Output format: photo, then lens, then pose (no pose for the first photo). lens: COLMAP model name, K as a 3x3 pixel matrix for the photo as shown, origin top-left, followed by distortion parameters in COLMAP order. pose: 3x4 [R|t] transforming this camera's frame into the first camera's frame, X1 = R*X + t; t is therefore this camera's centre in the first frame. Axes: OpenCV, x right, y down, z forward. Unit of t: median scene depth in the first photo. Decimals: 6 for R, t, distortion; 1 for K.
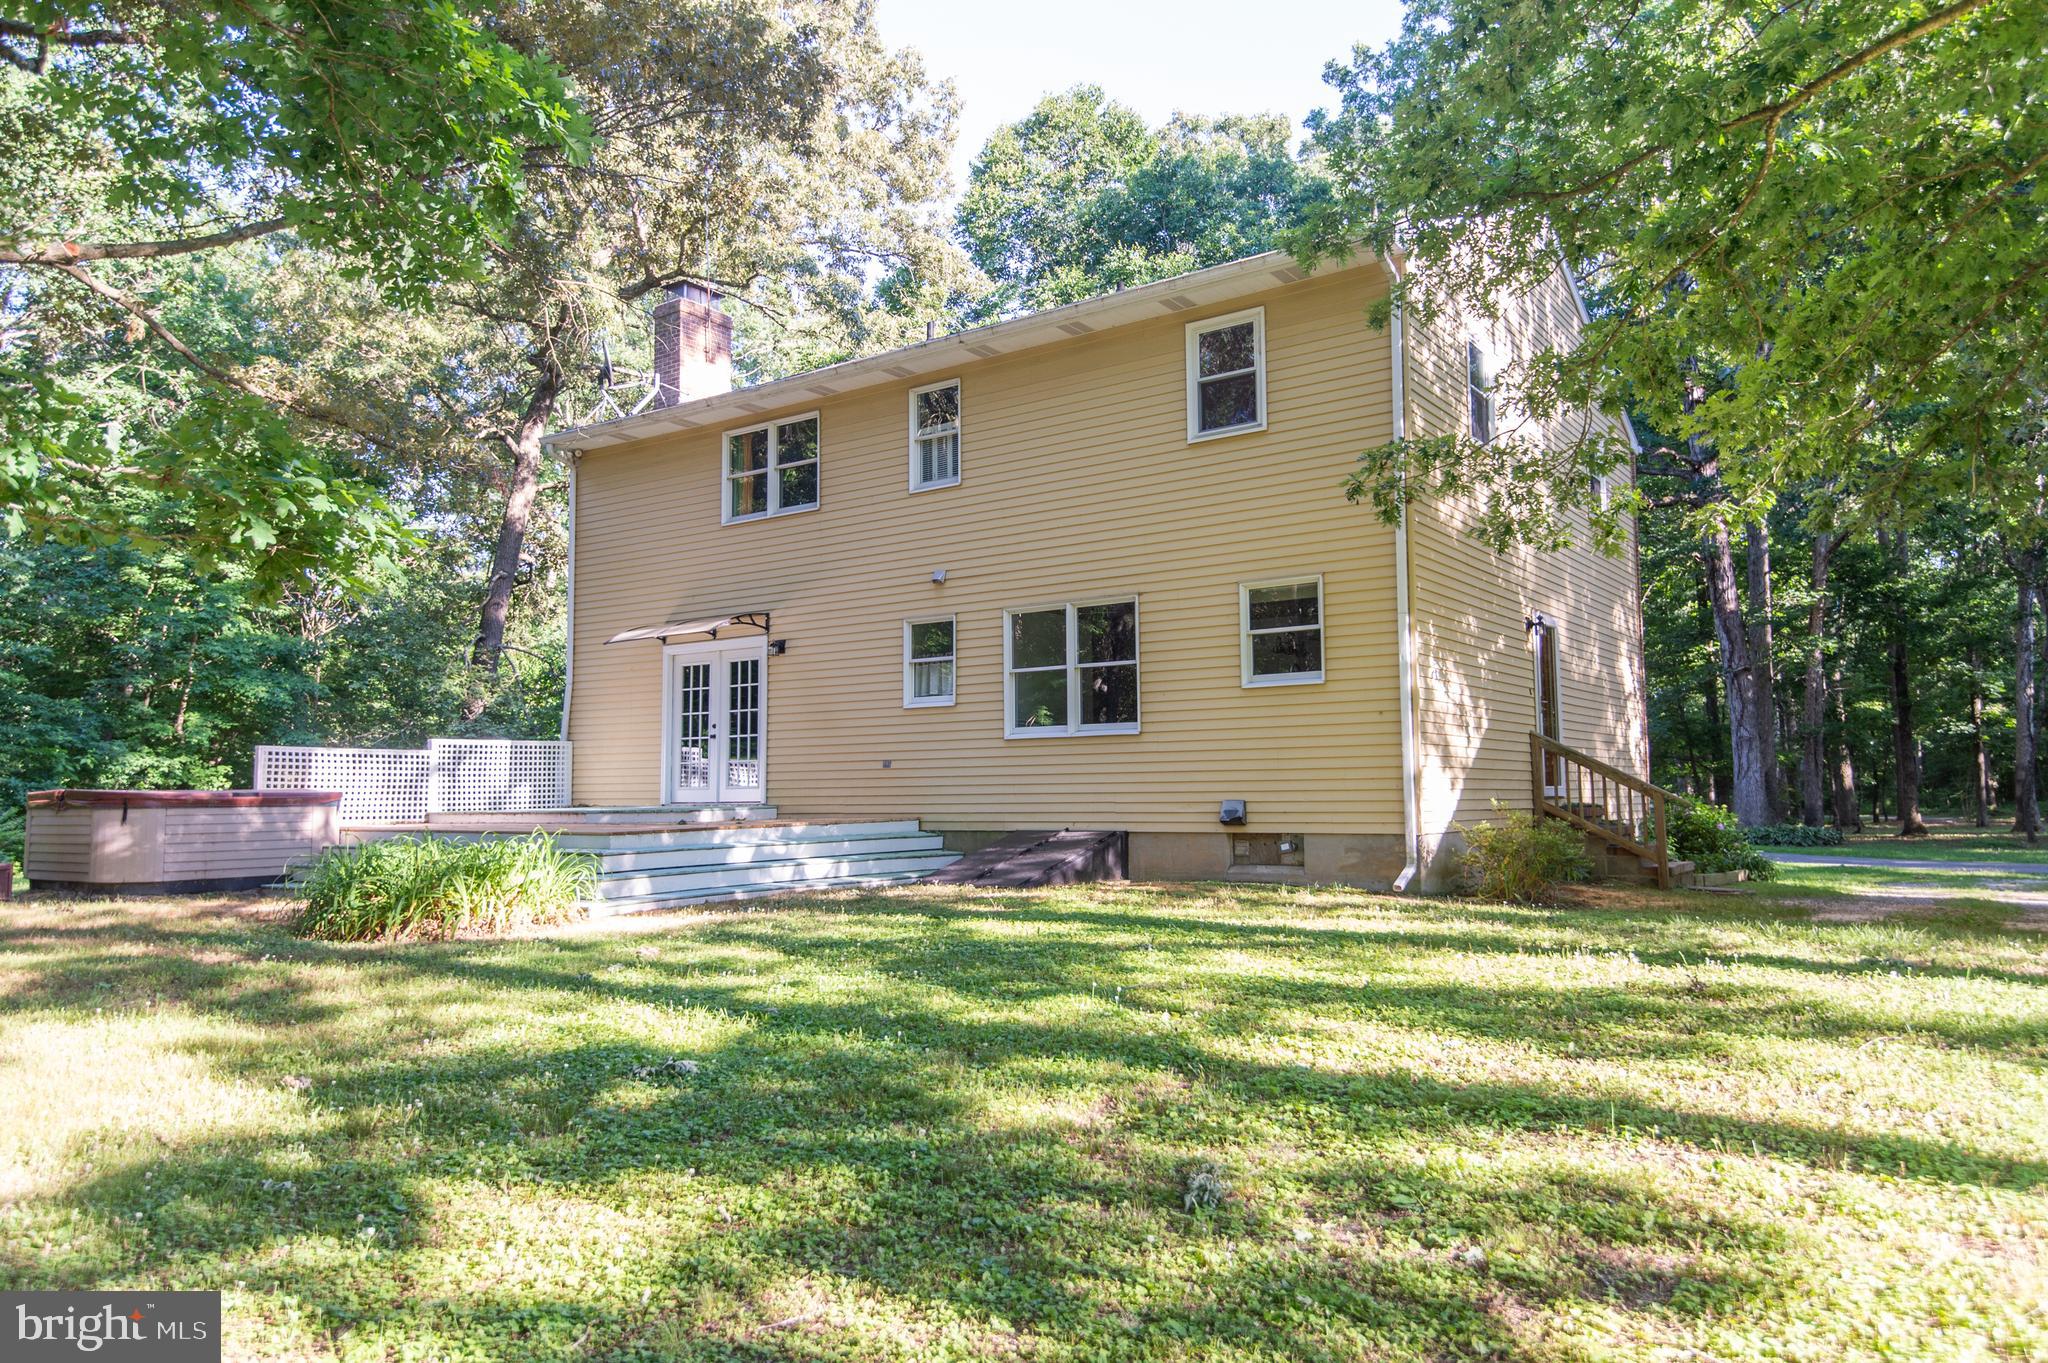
lens RADIAL K [[1378.6, 0, 1027.8], [0, 1378.6, 681.5], [0, 0, 1]] dist [0.021159, -0.001718]
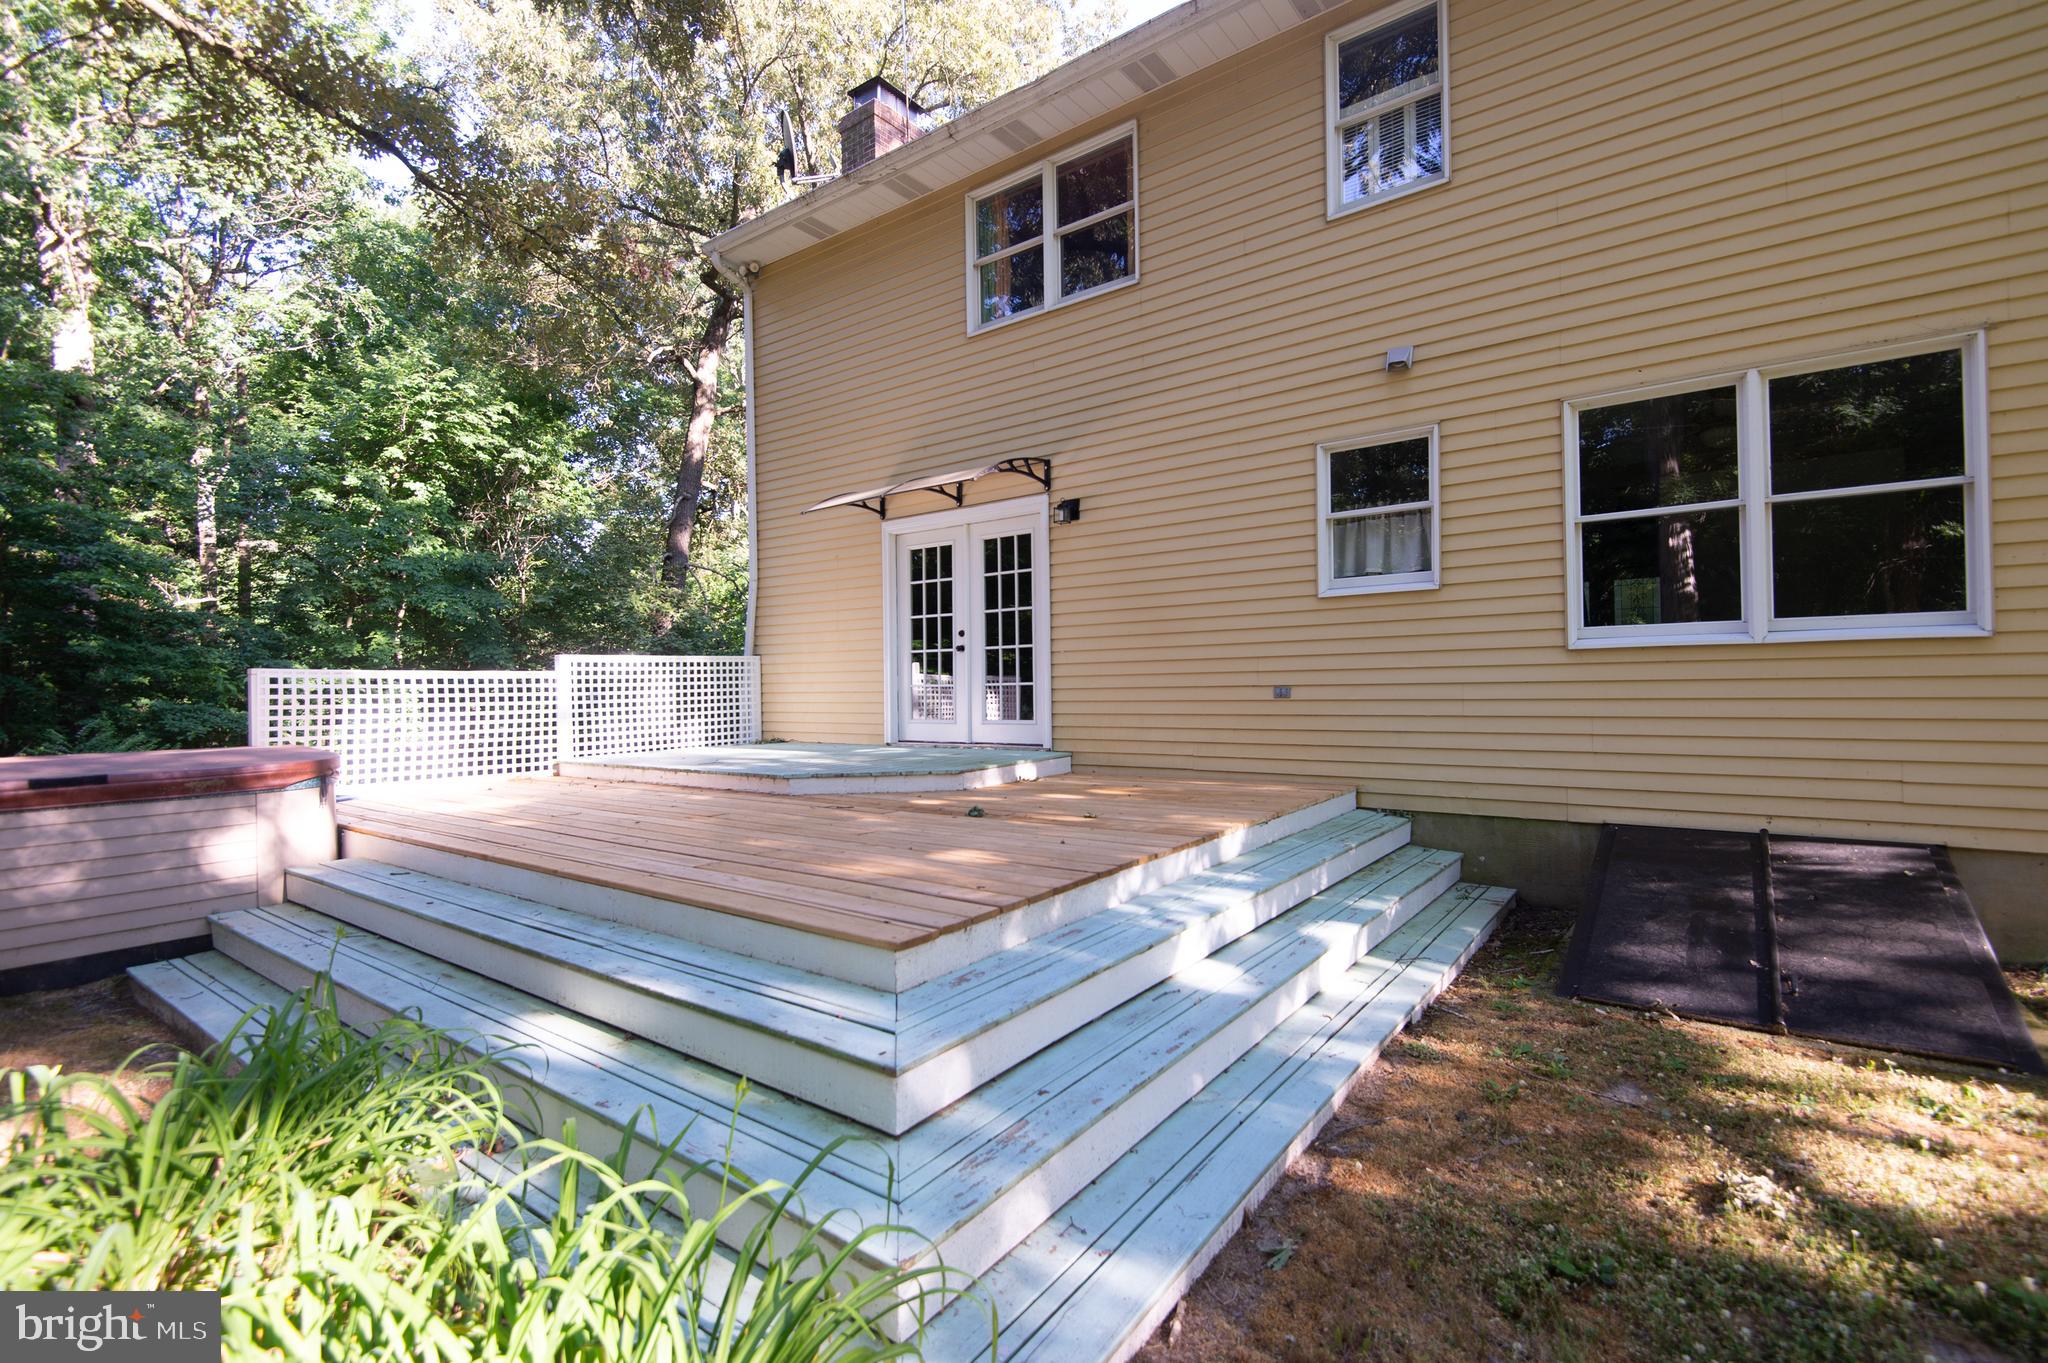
lens RADIAL K [[932.0, 0, 1030.4], [0, 932.0, 677.1], [0, 0, 1]] dist [0.044652, -0.023143]
pose [[0.999438, -0.006930, -0.032796, -0.179995], [0.009226, 0.997478, 0.070372, 0.021750], [0.032225, -0.070635, 0.996982, 0.539164]]
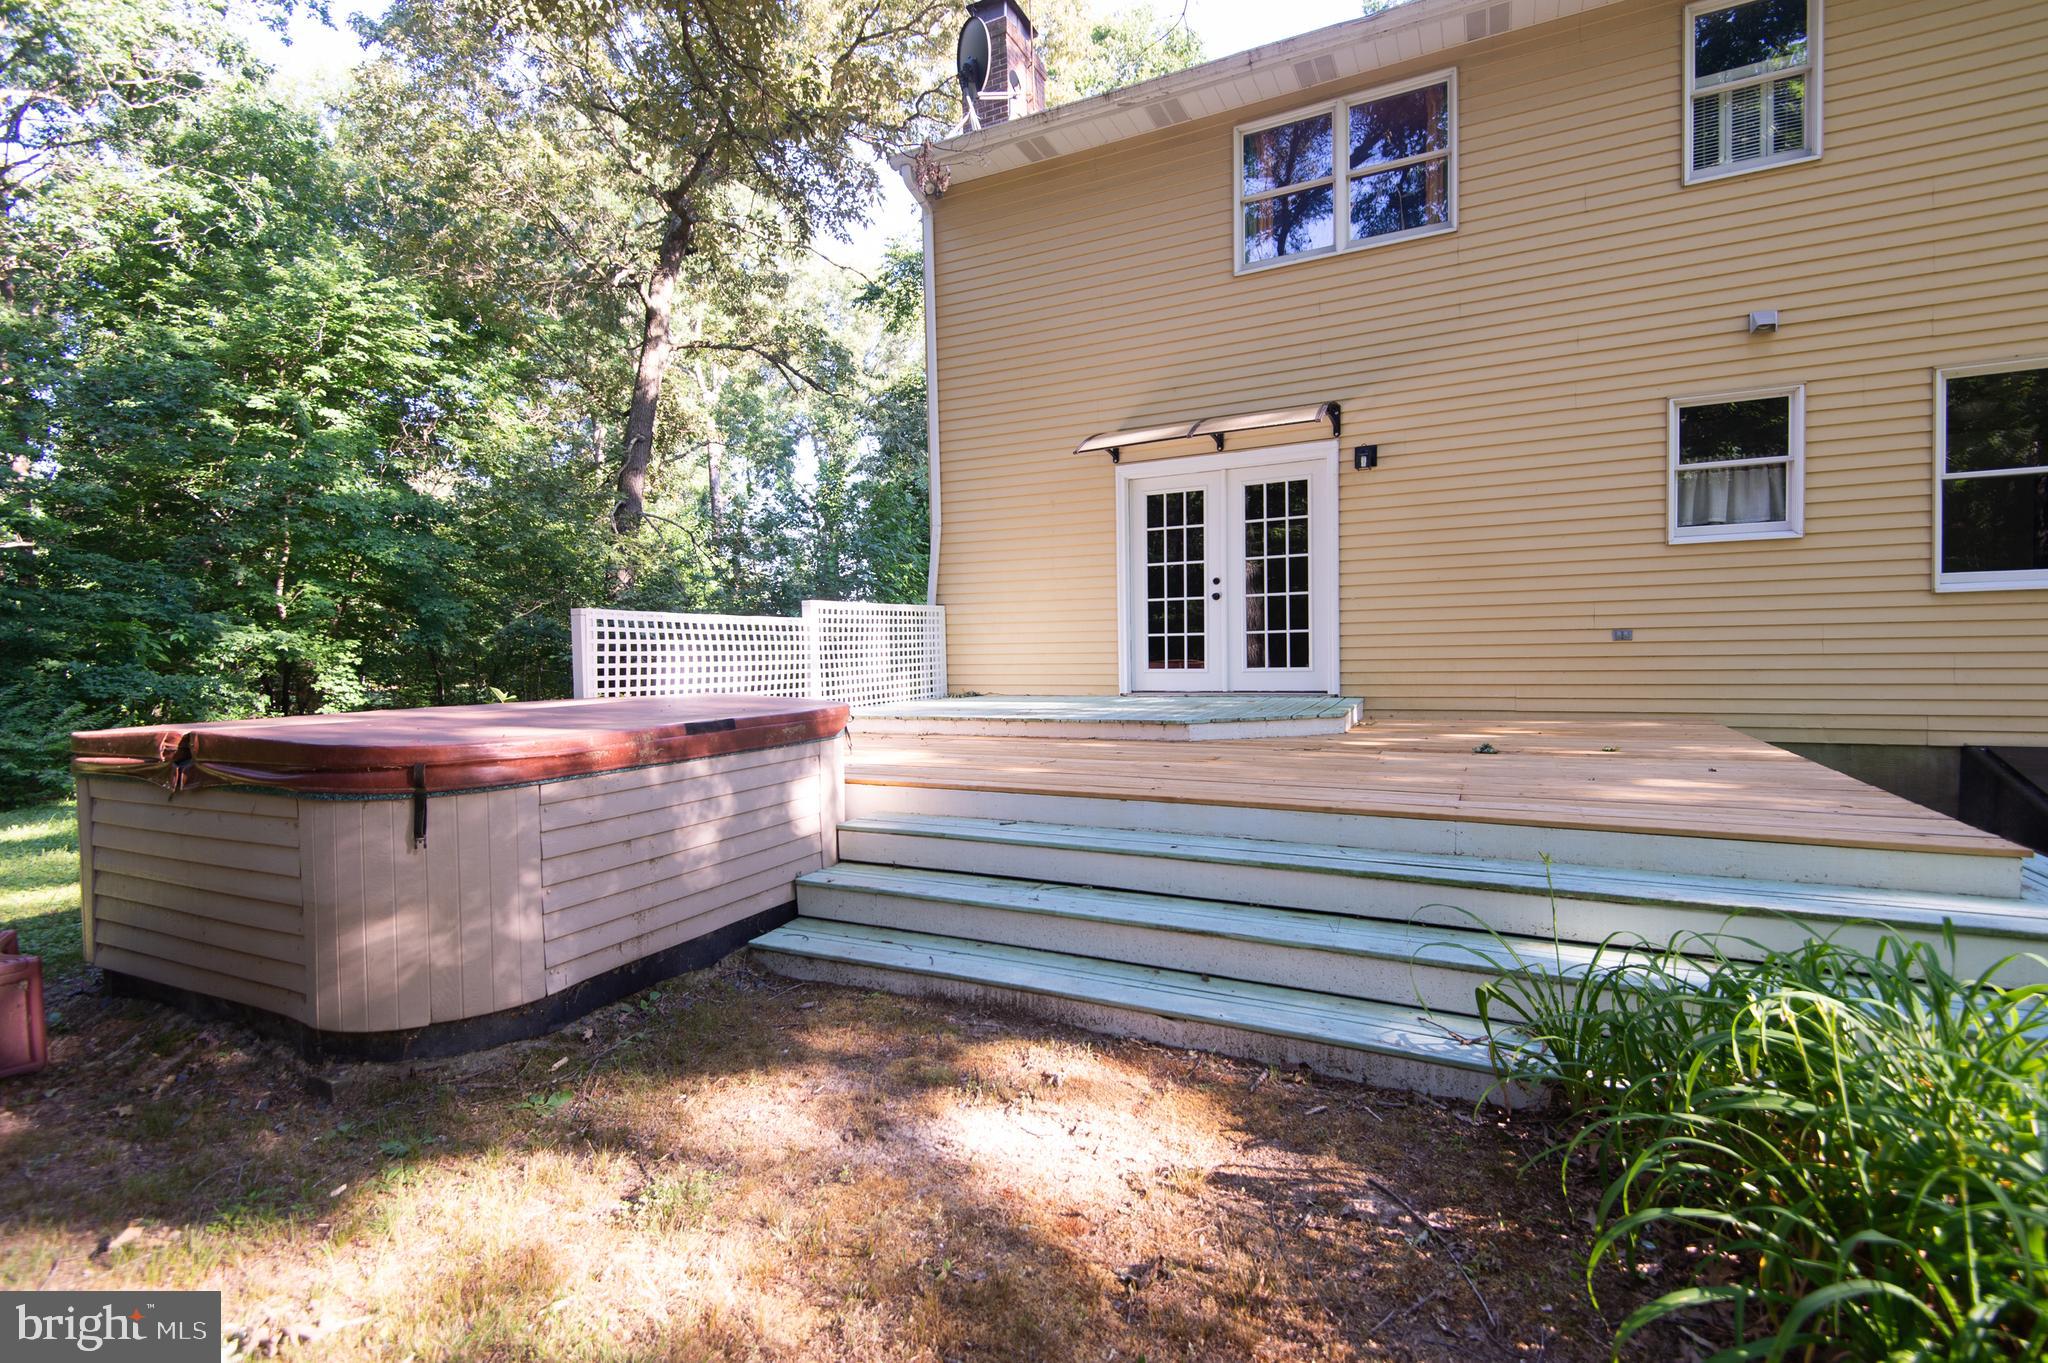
lens RADIAL K [[931.8, 0, 1035.7], [0, 931.8, 680.8], [0, 0, 1]] dist [0.035490, -0.023256]
pose [[0.988179, -0.015107, 0.152557, -0.393985], [-0.002239, 0.993605, 0.112891, 0.029776], [-0.153287, -0.111899, 0.981826, 0.560225]]
